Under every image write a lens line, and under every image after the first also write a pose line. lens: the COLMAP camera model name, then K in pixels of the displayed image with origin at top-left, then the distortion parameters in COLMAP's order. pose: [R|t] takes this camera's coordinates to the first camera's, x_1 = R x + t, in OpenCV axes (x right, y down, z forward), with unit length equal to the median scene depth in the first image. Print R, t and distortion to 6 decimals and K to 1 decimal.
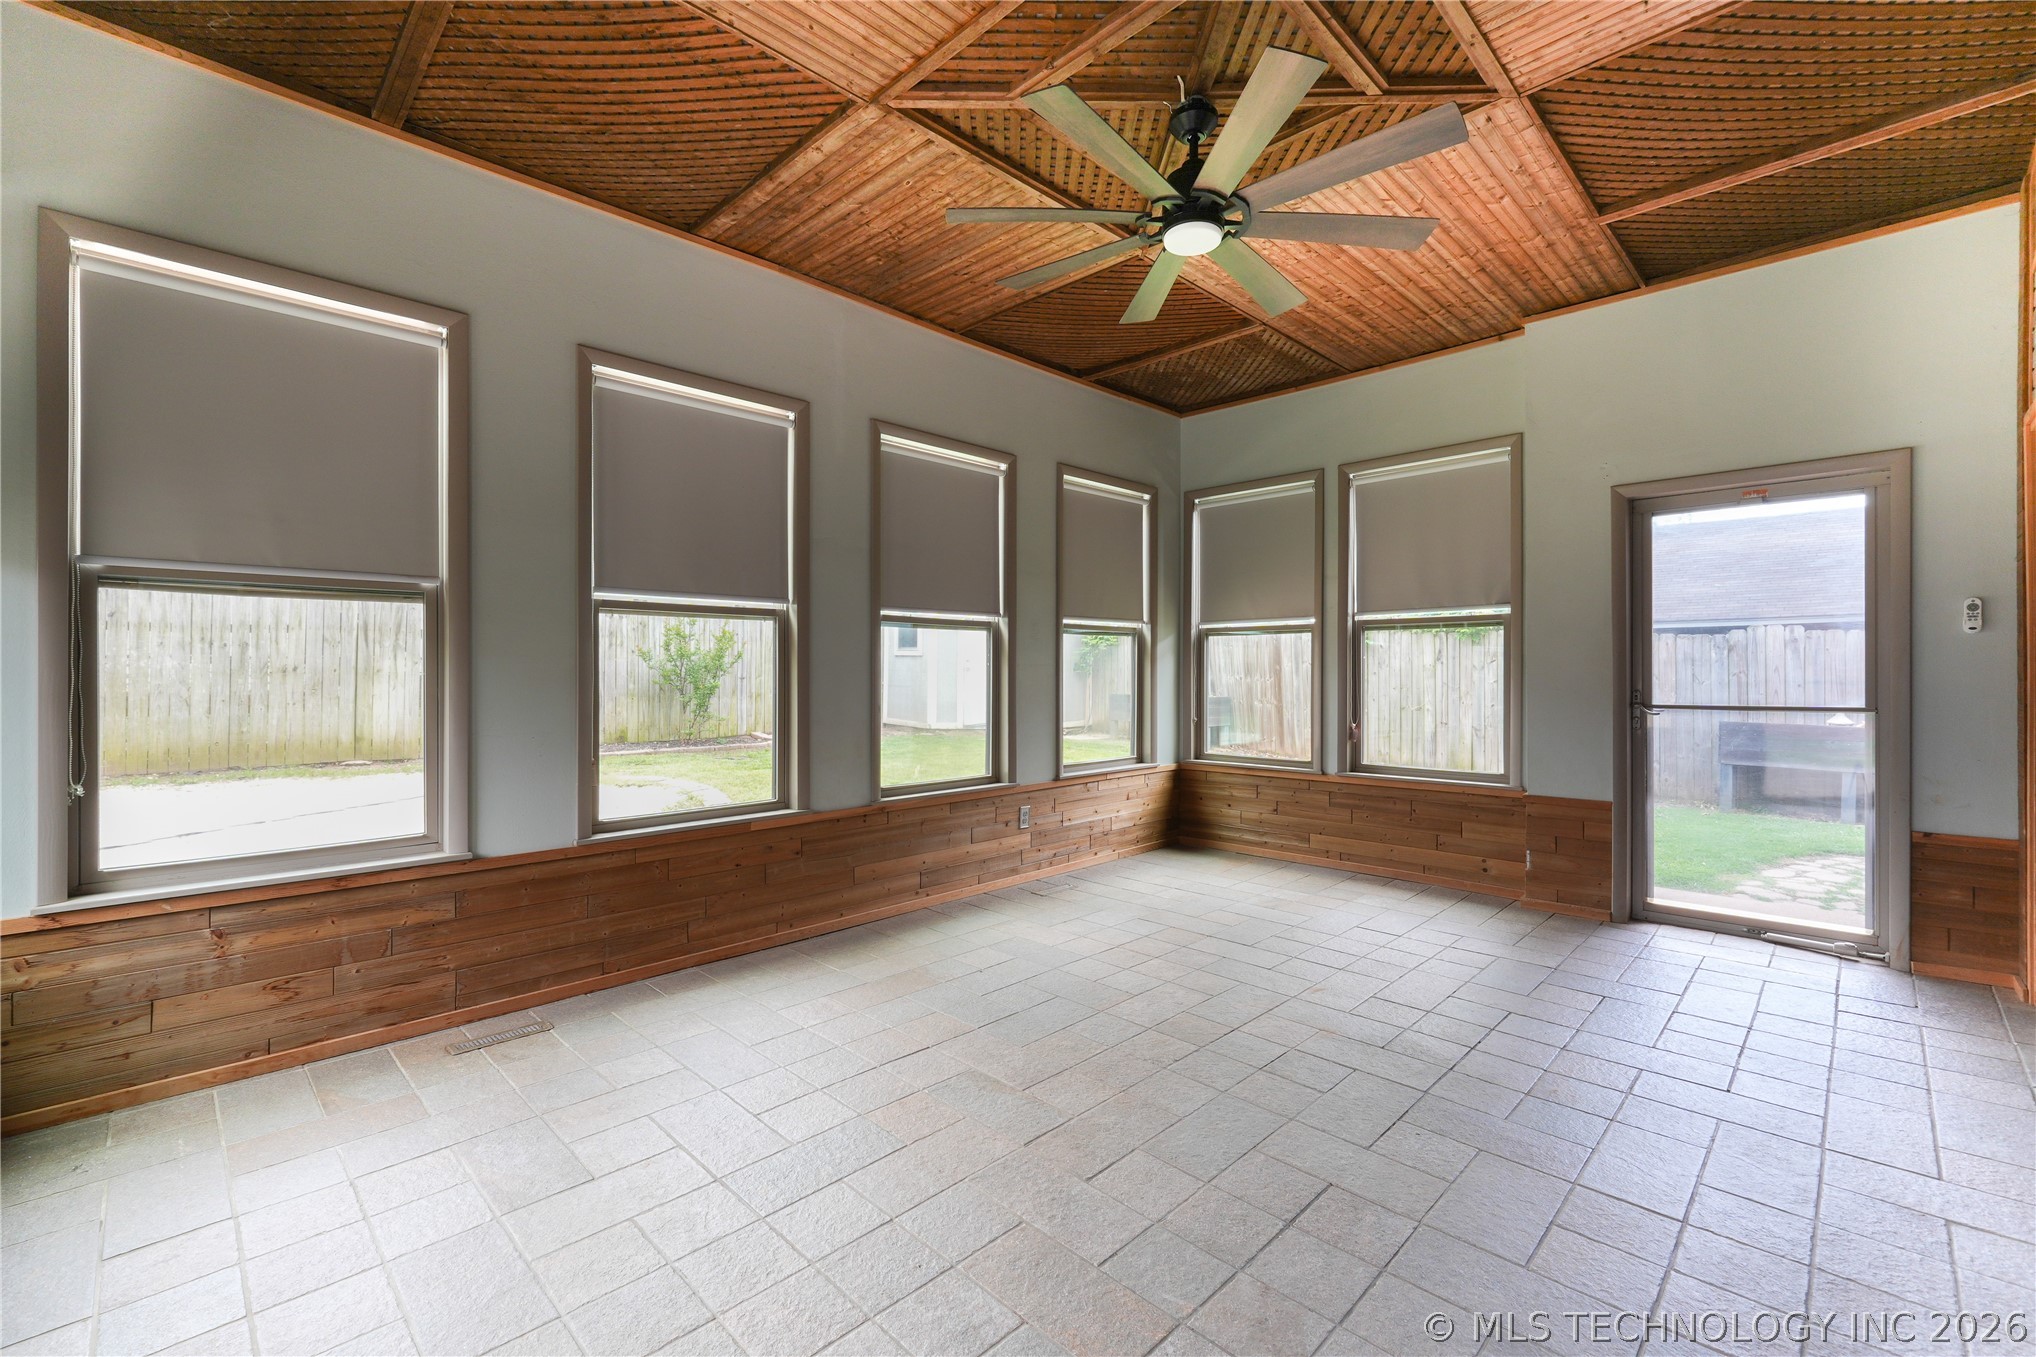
lens RADIAL K [[876.1, 0, 1021.4], [0, 876.1, 673.8], [0, 0, 1]] dist [-0.002589, 0.000980]
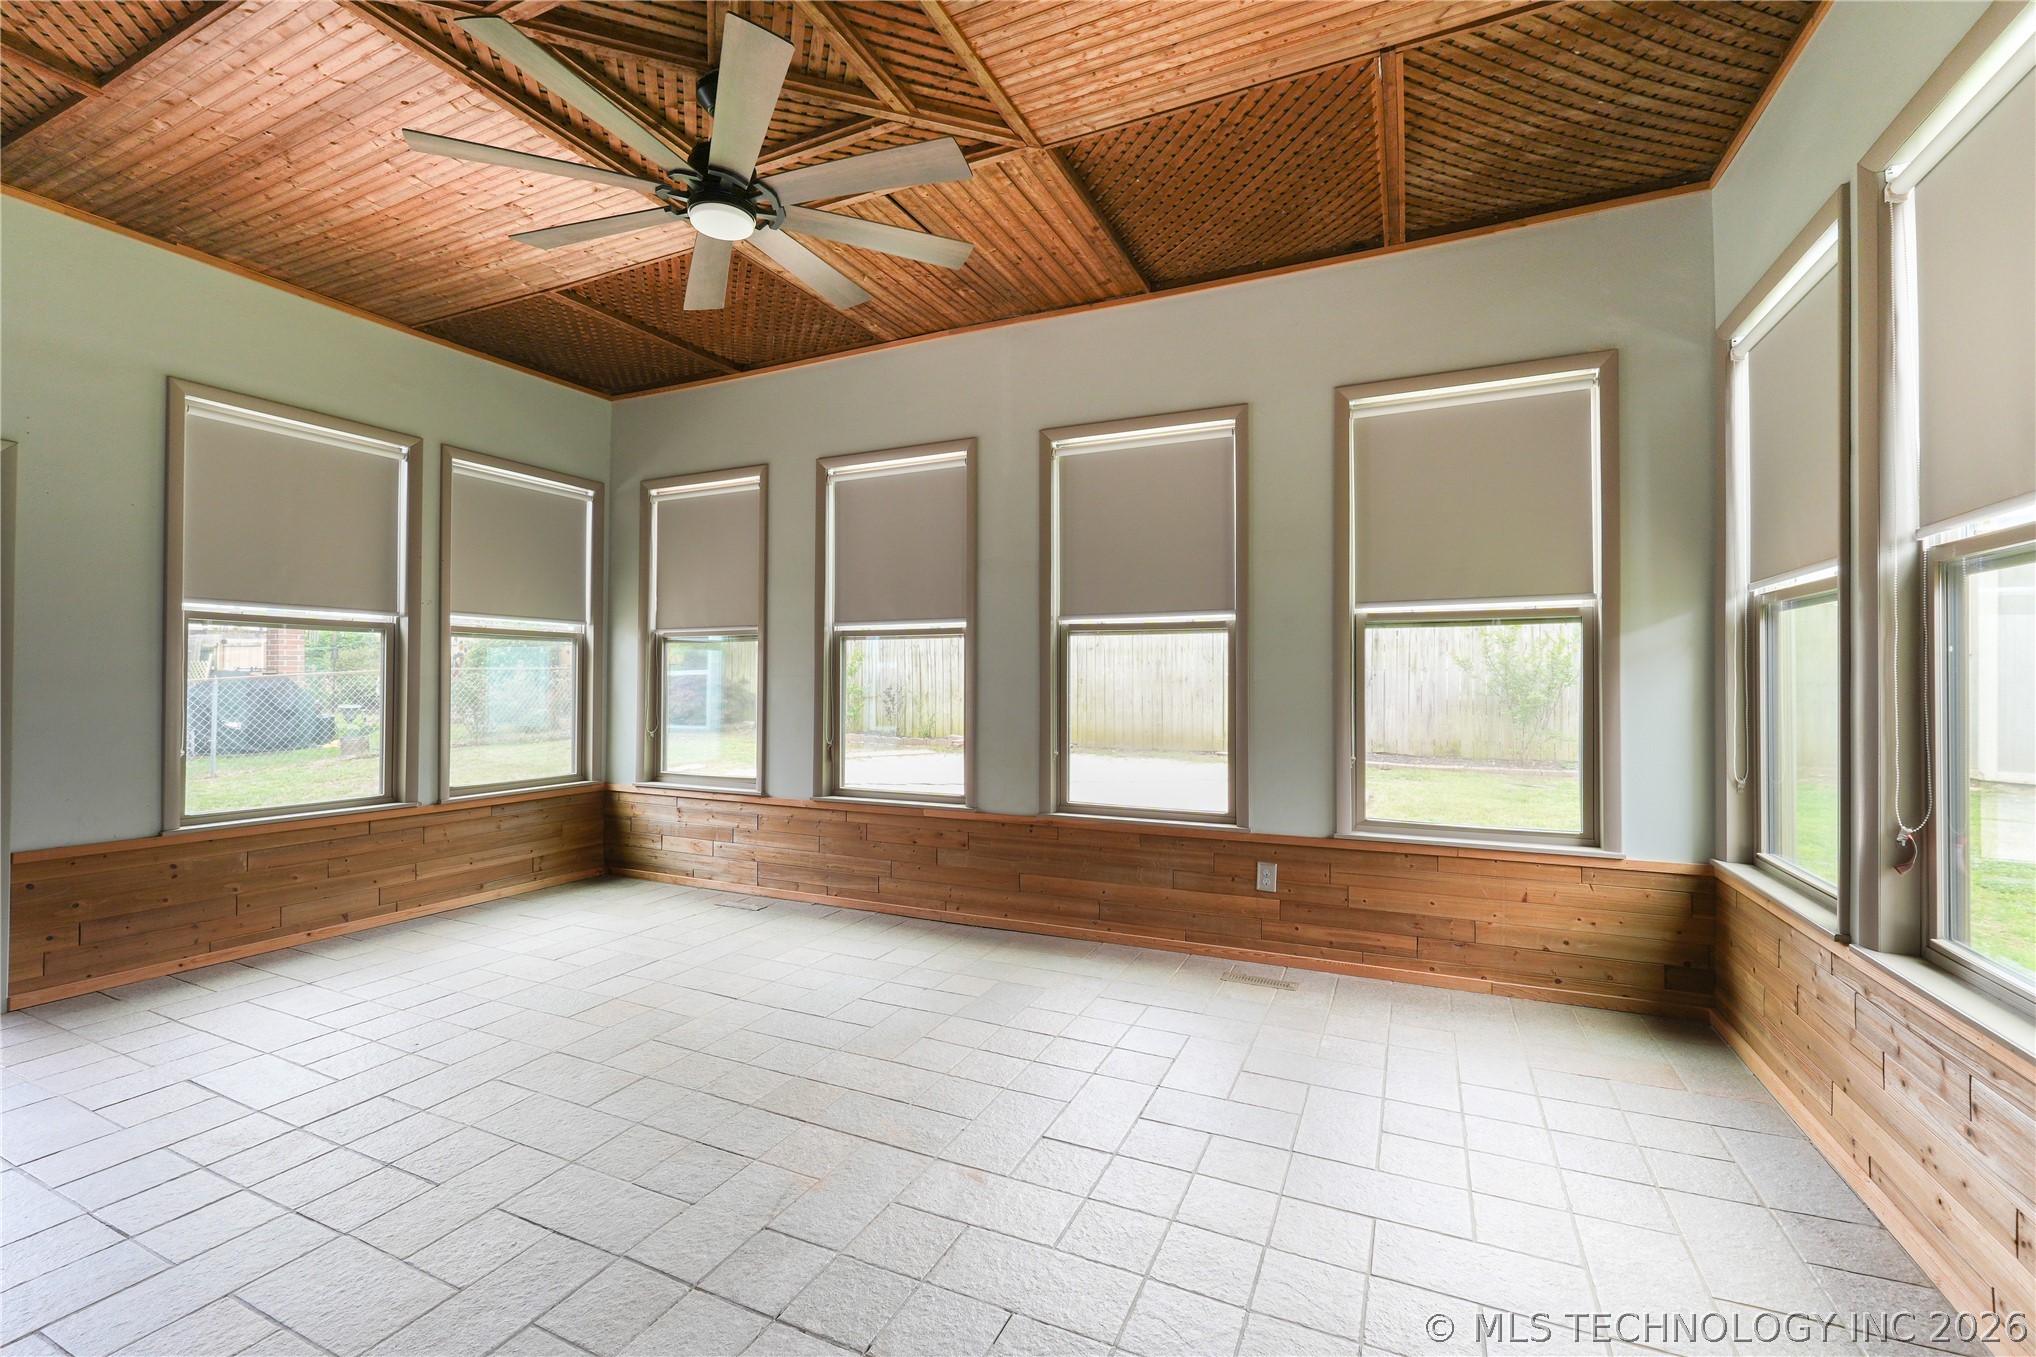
lens RADIAL K [[876.1, 0, 1013.9], [0, 876.1, 673.7], [0, 0, 1]] dist [-0.002589, 0.000980]
pose [[0.322063, -0.006498, -0.946696, 0.733905], [-0.004605, 0.999954, -0.008430, -0.003601], [0.946707, 0.007075, 0.322018, 0.623337]]
